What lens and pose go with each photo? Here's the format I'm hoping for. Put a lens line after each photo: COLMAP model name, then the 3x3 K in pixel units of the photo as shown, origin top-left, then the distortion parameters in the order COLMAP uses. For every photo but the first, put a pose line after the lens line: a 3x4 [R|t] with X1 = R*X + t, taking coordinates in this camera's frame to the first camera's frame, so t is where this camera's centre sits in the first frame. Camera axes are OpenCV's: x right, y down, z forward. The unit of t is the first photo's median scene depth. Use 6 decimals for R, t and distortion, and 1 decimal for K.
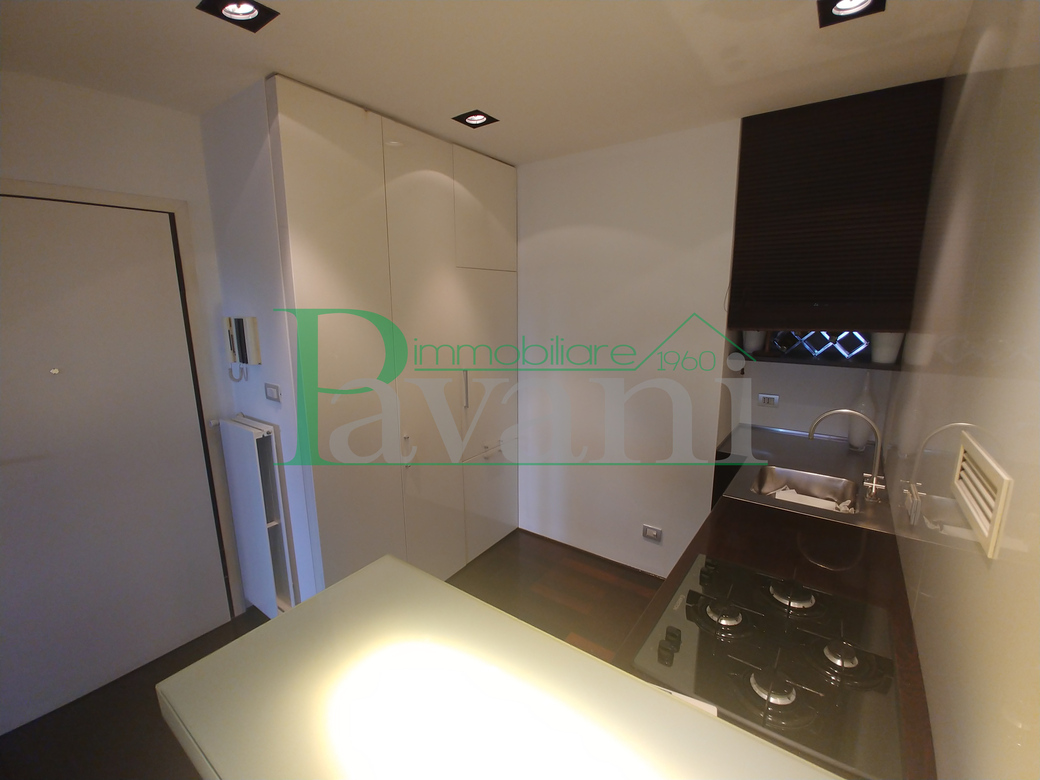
lens RADIAL K [[455.4, 0, 520.6], [0, 455.4, 387.4], [0, 0, 1]] dist [-0.030460, 0.007366]
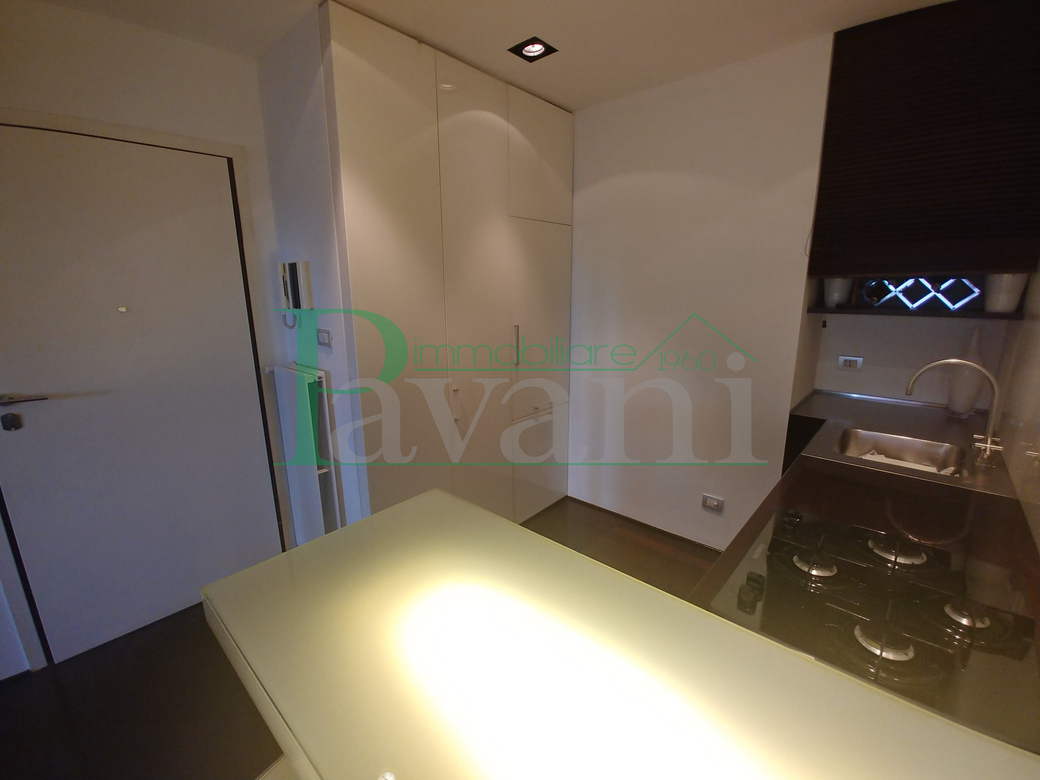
lens RADIAL K [[457.3, 0, 518.8], [0, 457.3, 384.6], [0, 0, 1]] dist [-0.021740, 0.000662]
pose [[0.994188, 0.021659, -0.105454, -0.015357], [-0.018746, 0.999417, 0.028535, 0.075527], [0.106010, -0.026392, 0.994015, 0.045283]]
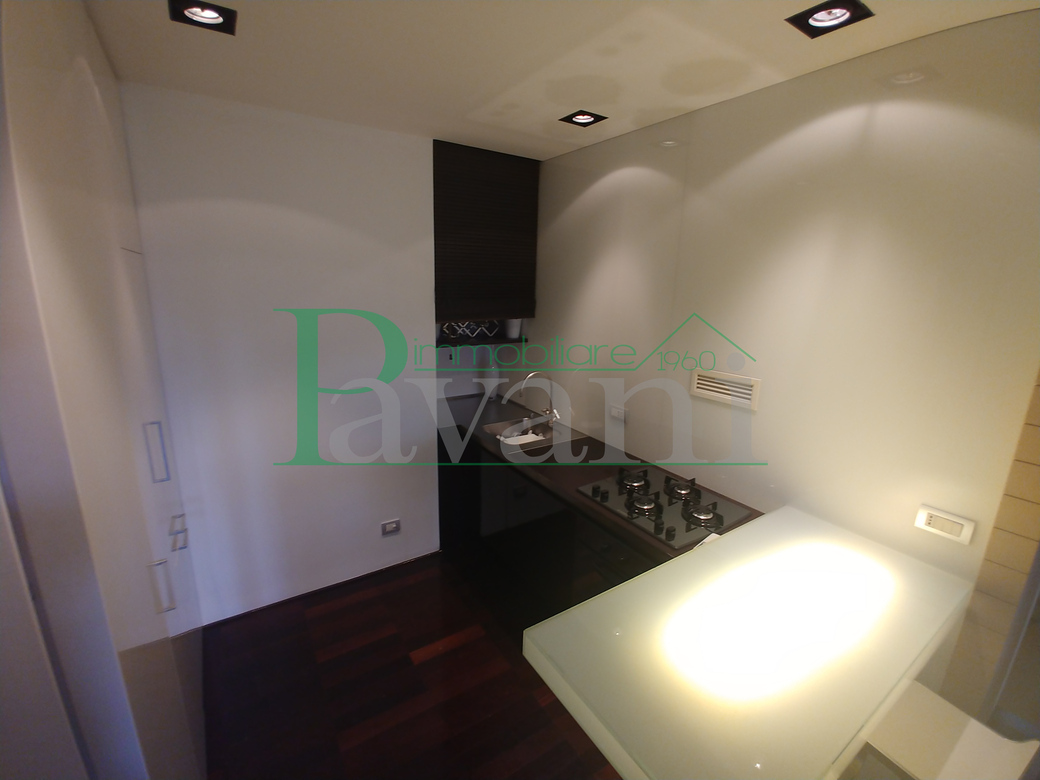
lens RADIAL K [[448.9, 0, 521.3], [0, 448.9, 389.4], [0, 0, 1]] dist [-0.021585, 0.000001]
pose [[0.359133, -0.194208, 0.912856, -0.595387], [0.161786, 0.976256, 0.144046, -0.099242], [-0.919156, 0.095955, 0.382026, 0.411892]]
